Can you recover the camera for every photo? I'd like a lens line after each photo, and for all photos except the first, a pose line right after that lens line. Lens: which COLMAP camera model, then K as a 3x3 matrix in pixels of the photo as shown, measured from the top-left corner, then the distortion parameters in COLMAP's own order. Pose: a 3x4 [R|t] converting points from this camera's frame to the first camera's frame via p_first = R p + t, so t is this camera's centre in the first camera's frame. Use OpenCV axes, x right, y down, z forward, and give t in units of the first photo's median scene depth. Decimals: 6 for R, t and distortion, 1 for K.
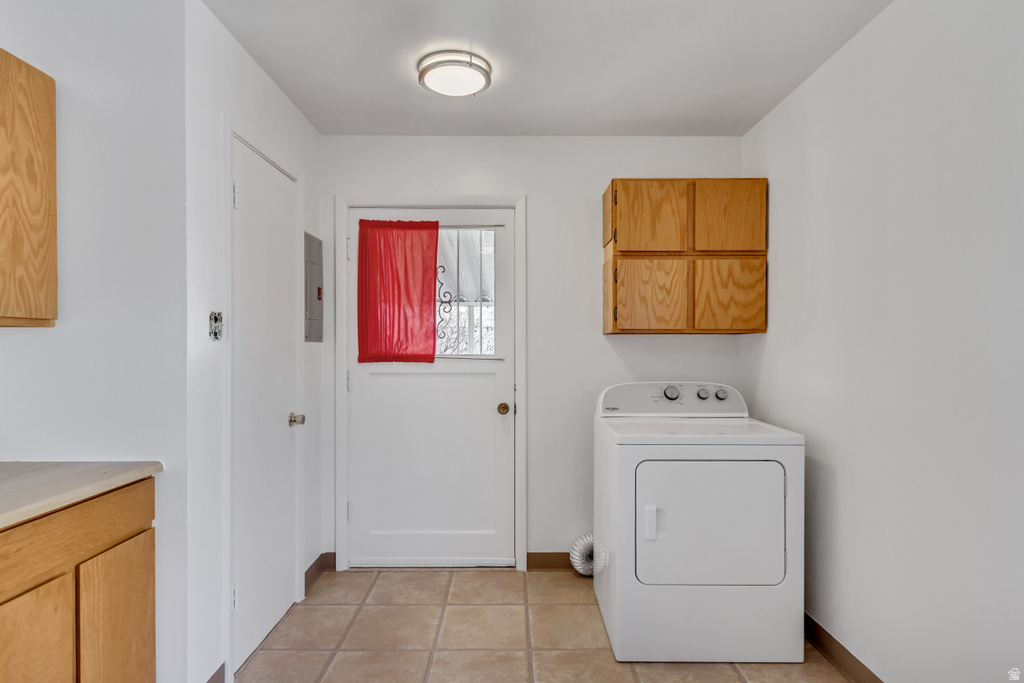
lens RADIAL K [[564.6, 0, 513.5], [0, 564.6, 350.0], [0, 0, 1]] dist [0.008754, -0.001717]
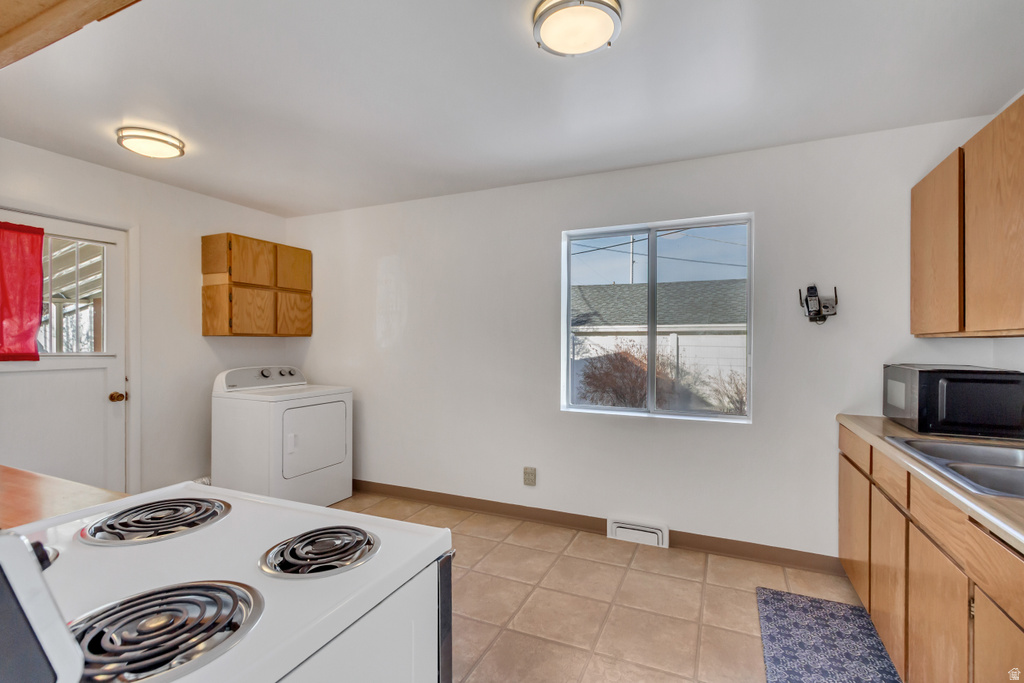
lens RADIAL K [[466.1, 0, 514.0], [0, 466.1, 342.7], [0, 0, 1]] dist [0.000835, -0.000449]
pose [[0.412322, -0.001536, 0.911037, -0.641501], [0.003728, 0.999993, -0.000001, -0.008781], [-0.911031, 0.003397, 0.412325, -0.199318]]
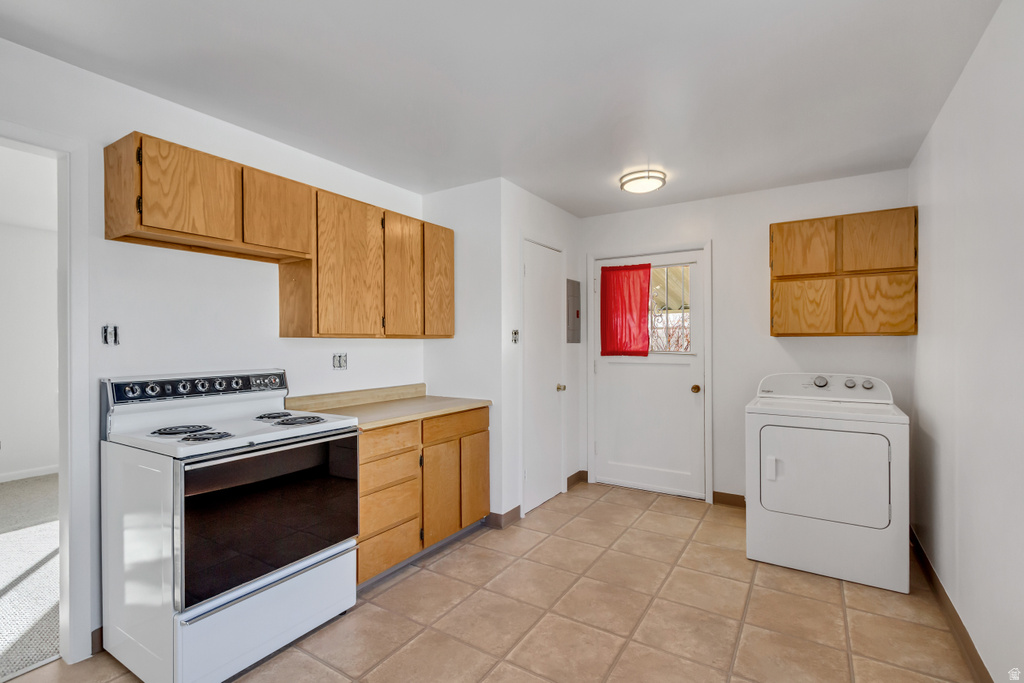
lens RADIAL K [[478.4, 0, 512.0], [0, 478.4, 341.5], [0, 0, 1]] dist [0.013365, -0.001061]
pose [[0.843758, -0.004041, -0.536708, 0.273351], [0.000016, 0.999972, -0.007503, -0.008908], [0.536723, 0.006322, 0.843735, -0.322126]]
